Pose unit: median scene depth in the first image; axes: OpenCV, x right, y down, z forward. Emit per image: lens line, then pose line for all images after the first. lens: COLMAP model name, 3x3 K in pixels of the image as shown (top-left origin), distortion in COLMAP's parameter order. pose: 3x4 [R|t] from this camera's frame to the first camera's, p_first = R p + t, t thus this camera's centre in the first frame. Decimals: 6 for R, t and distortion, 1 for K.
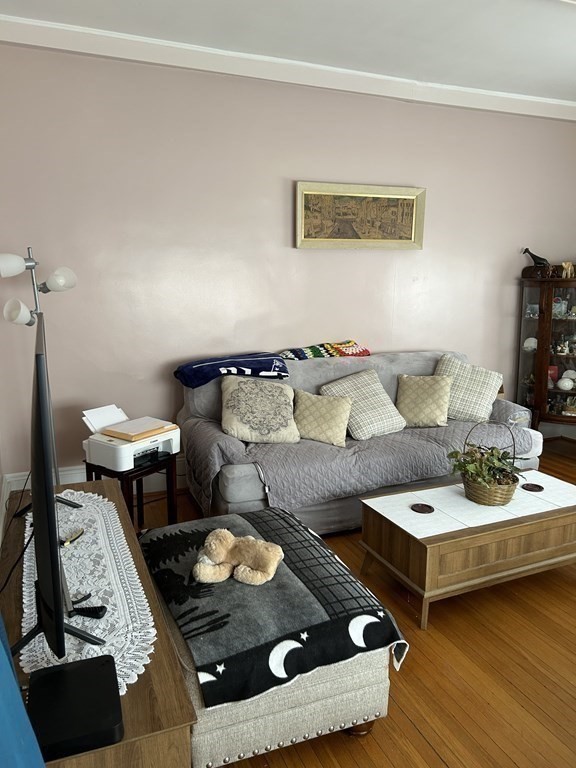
lens RADIAL K [[579.9, 0, 287.5], [0, 579.9, 381.5], [0, 0, 1]] dist [0.059194, -0.065659]
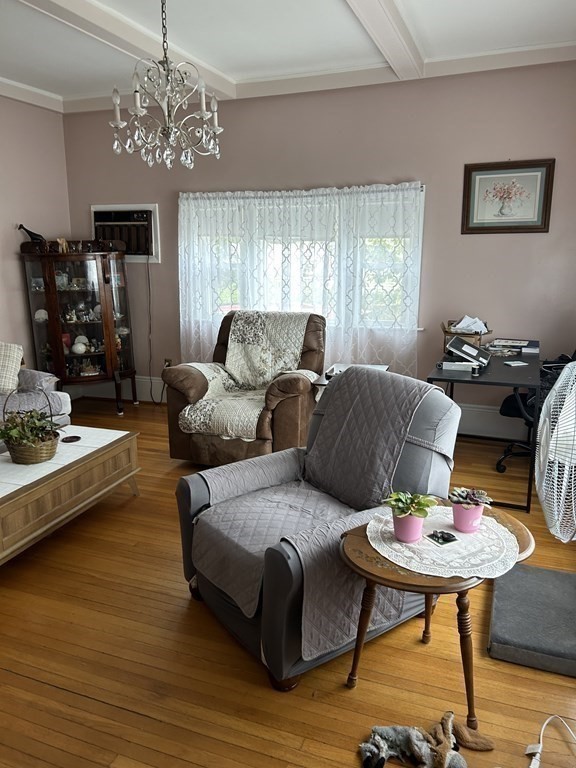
lens RADIAL K [[579.9, 0, 285.7], [0, 579.9, 382.6], [0, 0, 1]] dist [0.059194, -0.065659]
pose [[0.686611, -0.166502, 0.707702, -0.077515], [0.140819, 0.985445, 0.095226, 0.025584], [-0.713257, 0.034275, 0.700064, -0.087927]]
